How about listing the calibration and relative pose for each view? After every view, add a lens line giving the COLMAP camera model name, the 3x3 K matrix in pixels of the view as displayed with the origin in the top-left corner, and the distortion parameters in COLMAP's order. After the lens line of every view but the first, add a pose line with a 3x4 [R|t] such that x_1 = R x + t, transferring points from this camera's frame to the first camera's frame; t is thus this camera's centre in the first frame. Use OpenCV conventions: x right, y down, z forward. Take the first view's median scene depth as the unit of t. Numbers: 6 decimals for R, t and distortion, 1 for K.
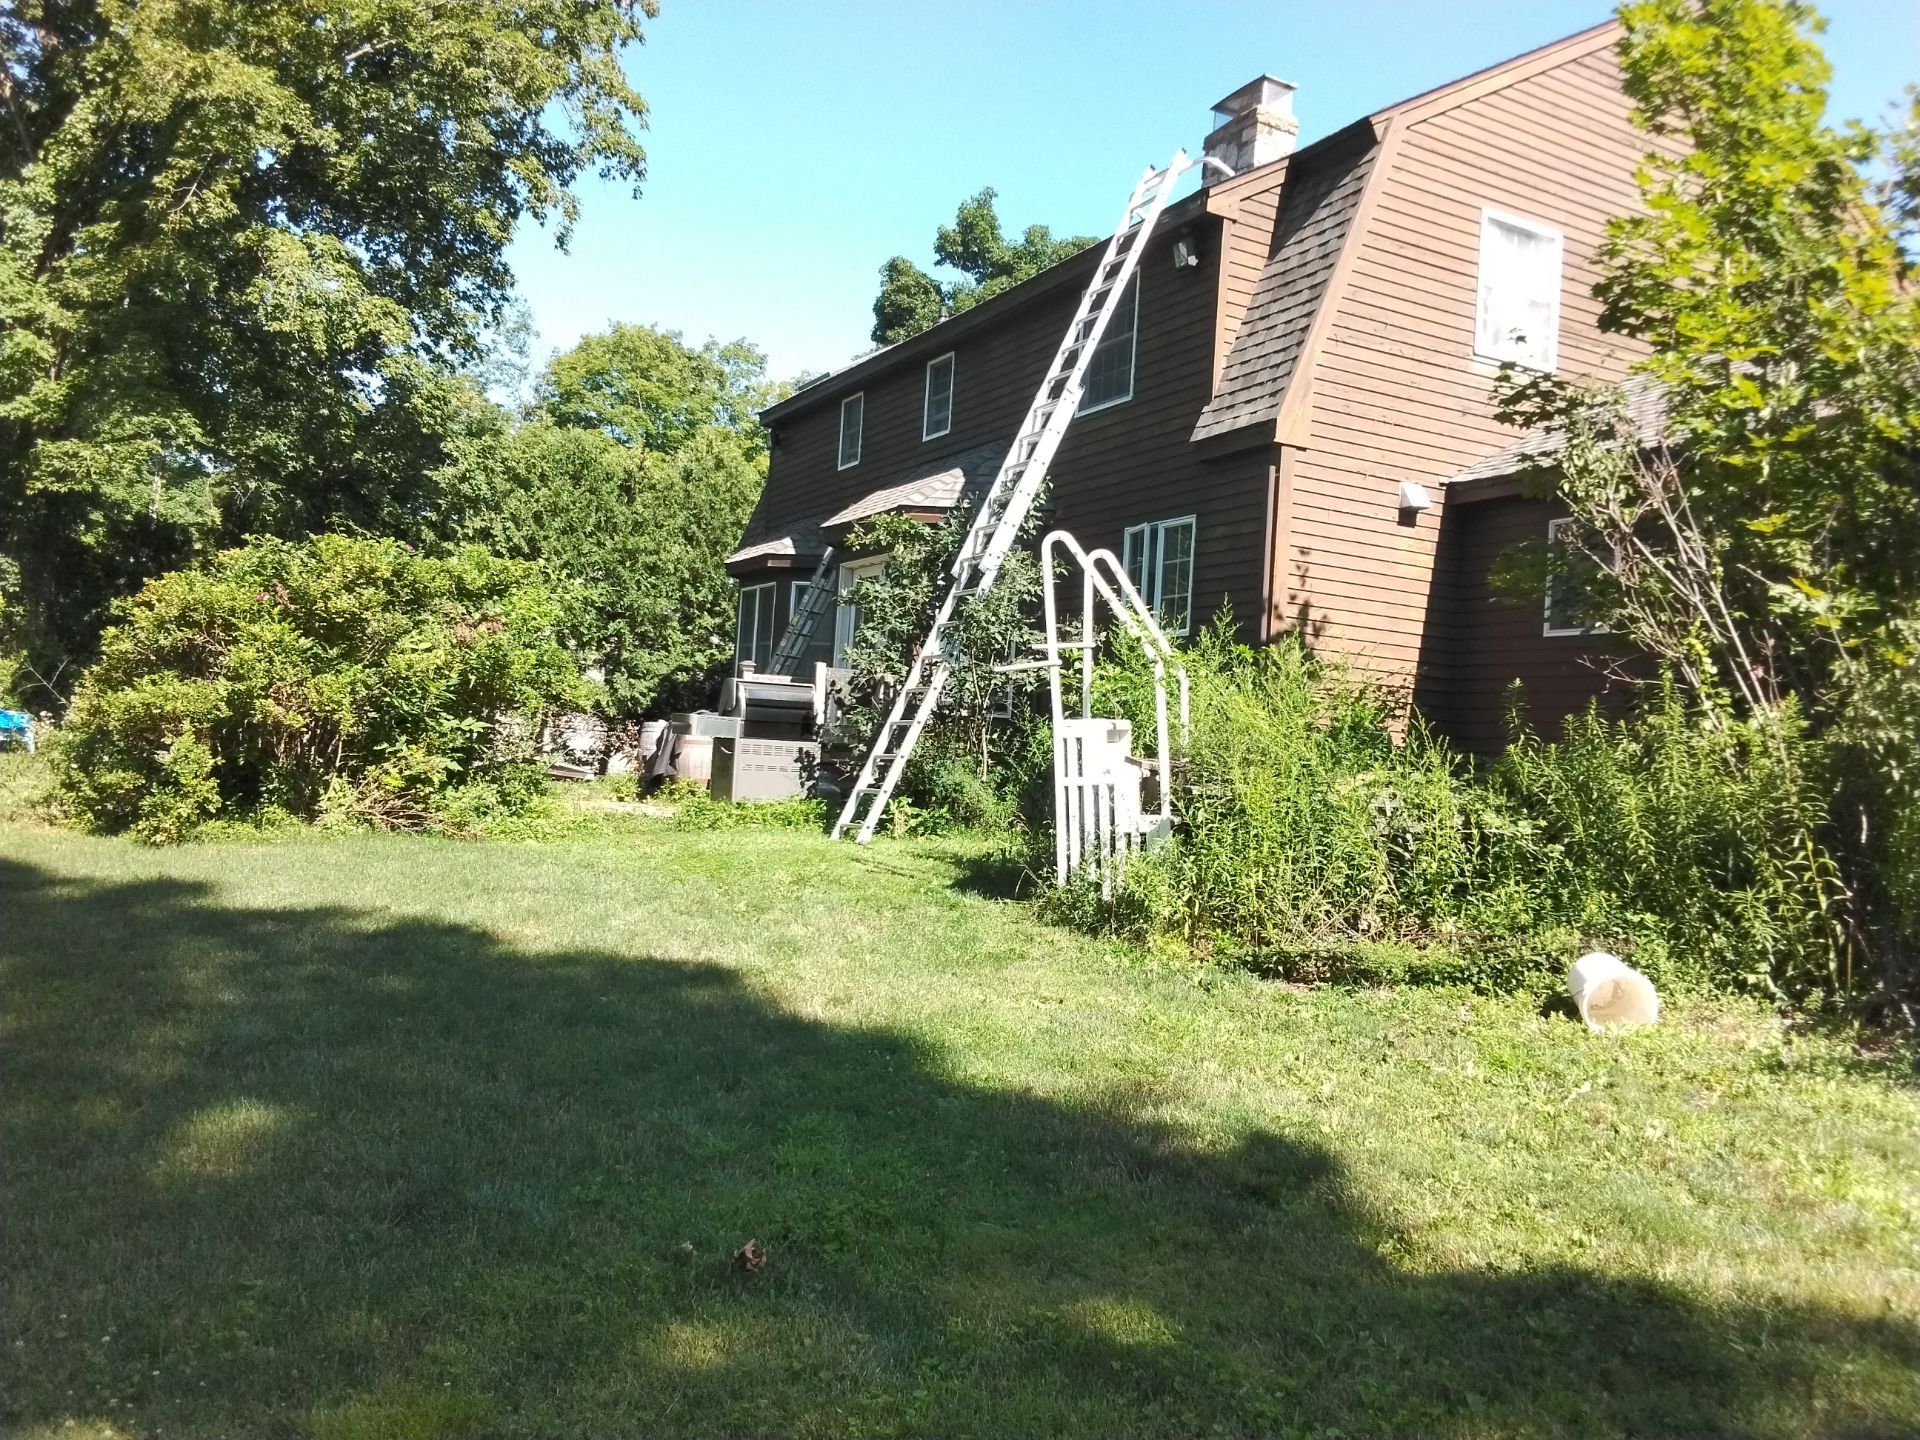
lens RADIAL K [[1440.7, 0, 961.7], [0, 1440.7, 761.1], [0, 0, 1]] dist [0.096242, -0.119822]
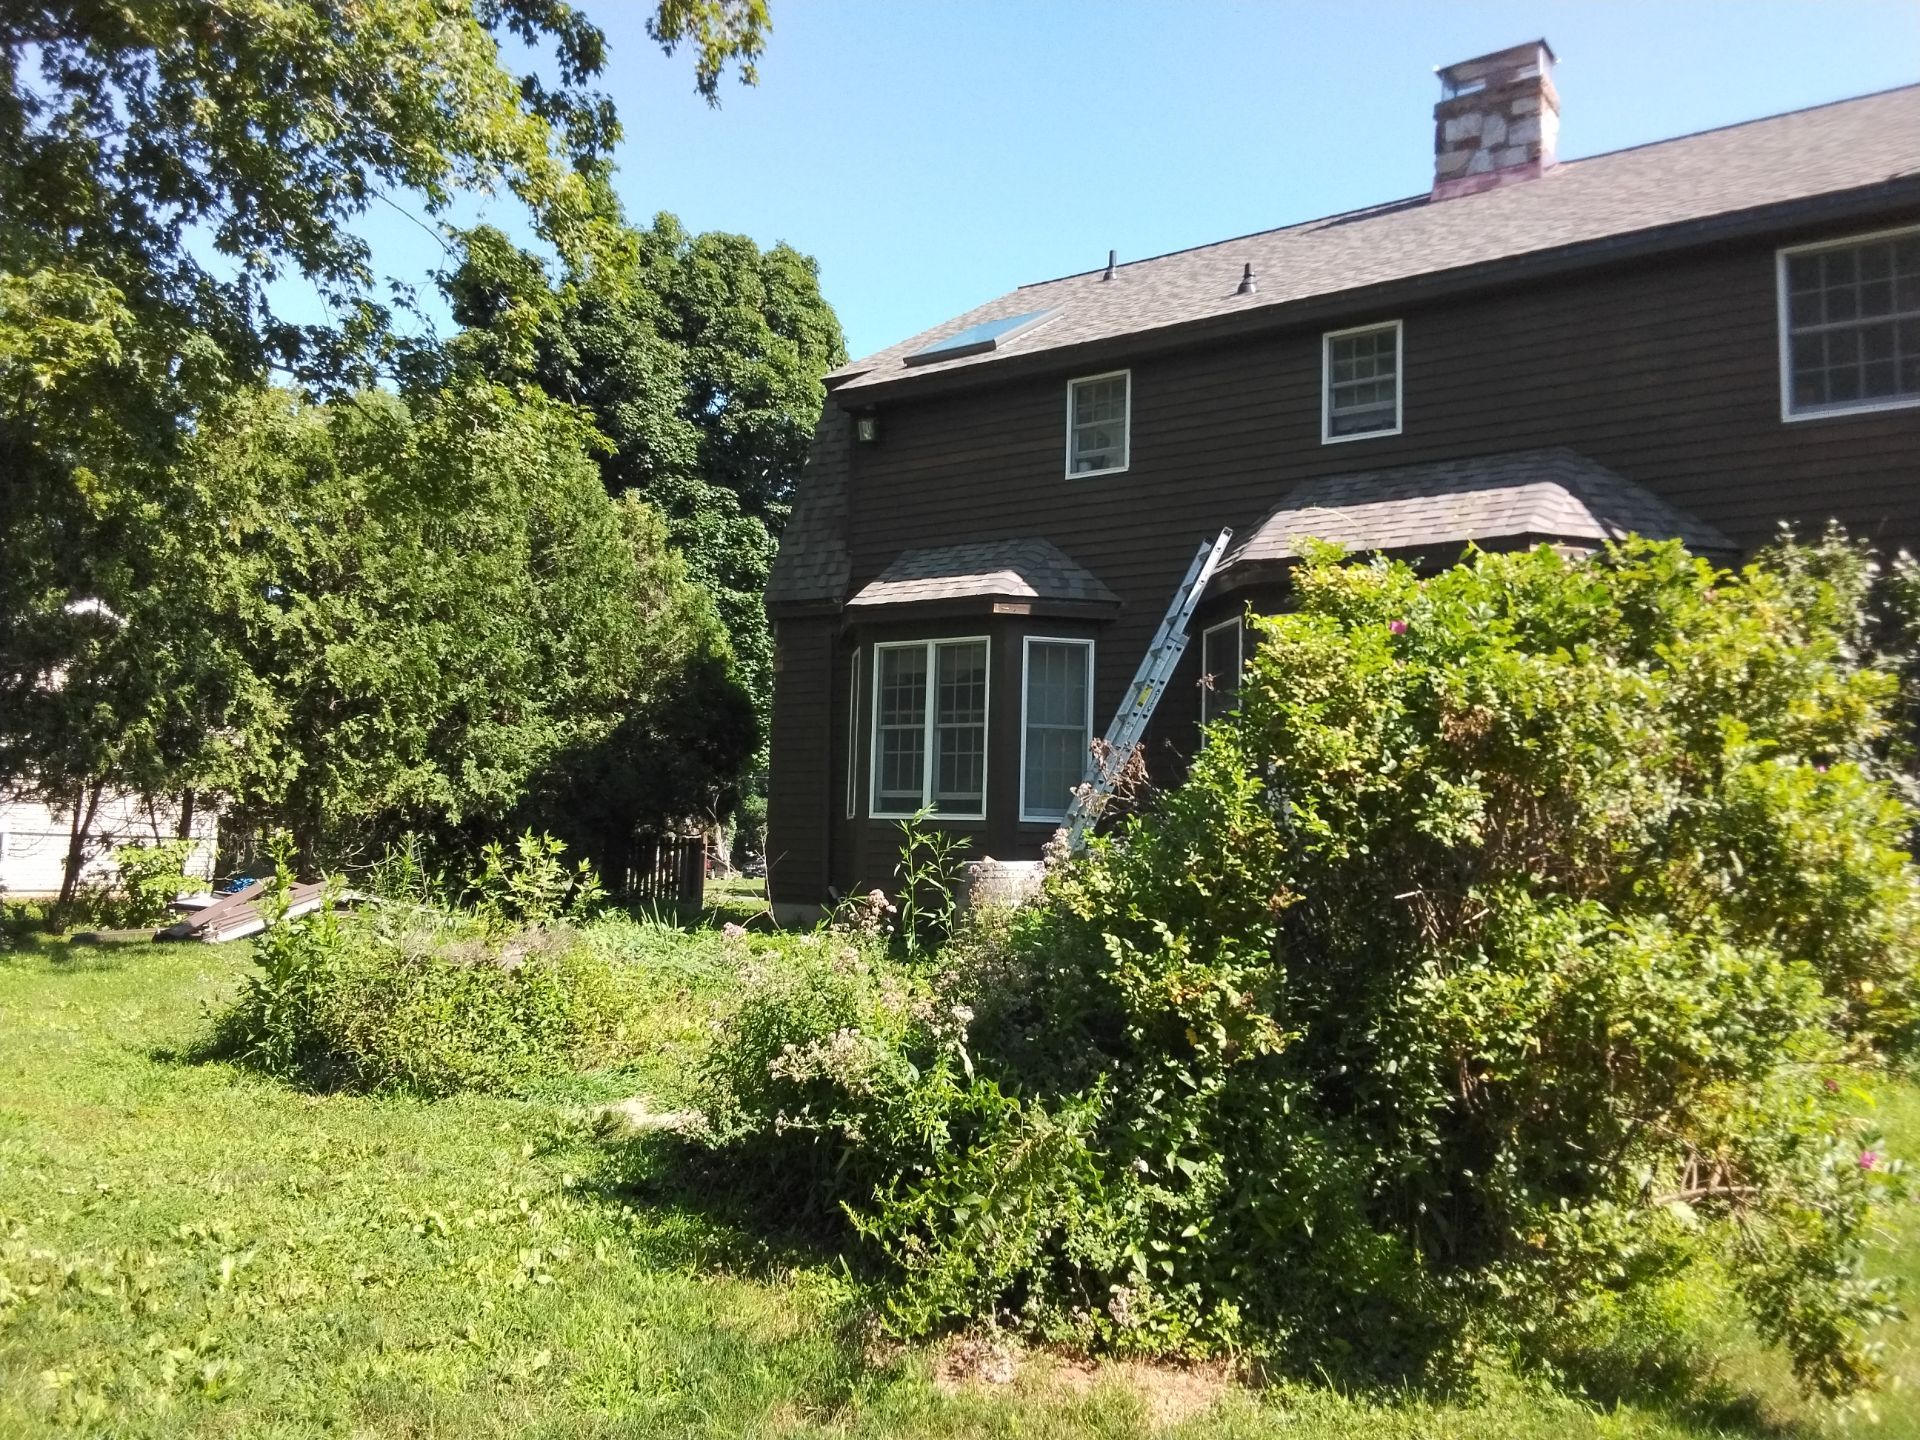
lens RADIAL K [[1440.7, 0, 961.7], [0, 1440.7, 761.1], [0, 0, 1]] dist [0.096242, -0.119822]
pose [[0.890805, -0.018696, 0.454002, -0.342464], [0.032833, 0.999190, -0.023275, -0.037819], [-0.453199, 0.035640, 0.890697, 0.308422]]
